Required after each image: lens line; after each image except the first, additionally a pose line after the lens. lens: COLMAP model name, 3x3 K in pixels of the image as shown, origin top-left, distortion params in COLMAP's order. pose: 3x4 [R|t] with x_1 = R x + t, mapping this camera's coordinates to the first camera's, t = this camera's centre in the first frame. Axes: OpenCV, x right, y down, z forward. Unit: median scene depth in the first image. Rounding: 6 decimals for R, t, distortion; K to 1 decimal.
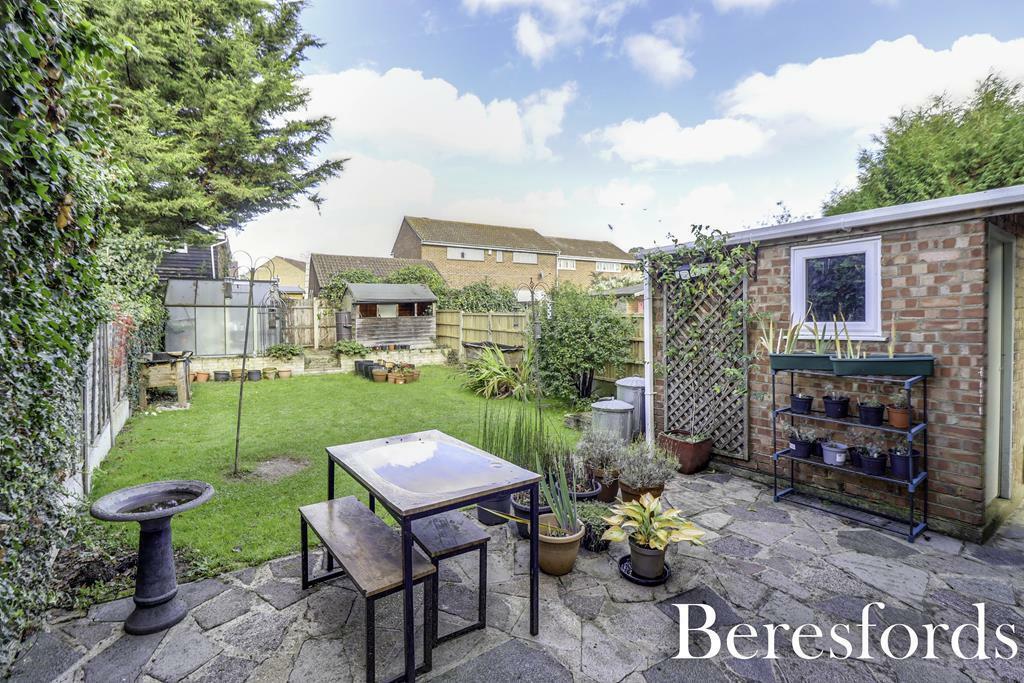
lens RADIAL K [[494.8, 0, 512.6], [0, 494.8, 334.7], [0, 0, 1]] dist [-0.002459, -0.001512]
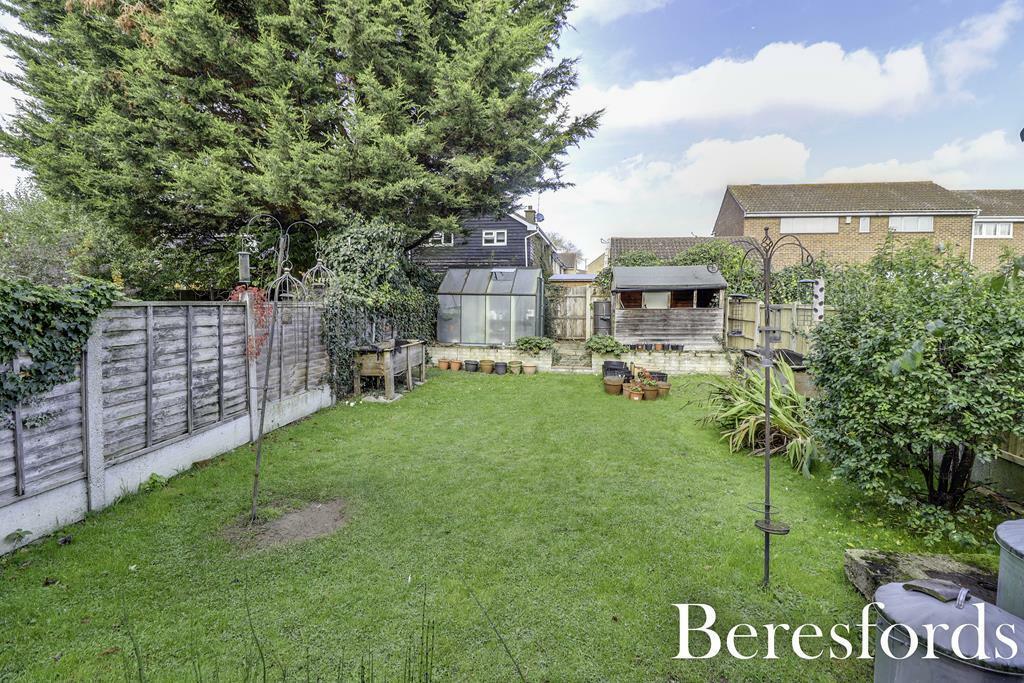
lens RADIAL K [[494.8, 0, 512.6], [0, 494.8, 334.7], [0, 0, 1]] dist [-0.002459, -0.001512]
pose [[0.774186, 0.051877, -0.630829, 0.075734], [-0.037968, 0.998647, 0.035529, -0.013912], [0.631819, -0.003555, 0.775108, 0.264677]]
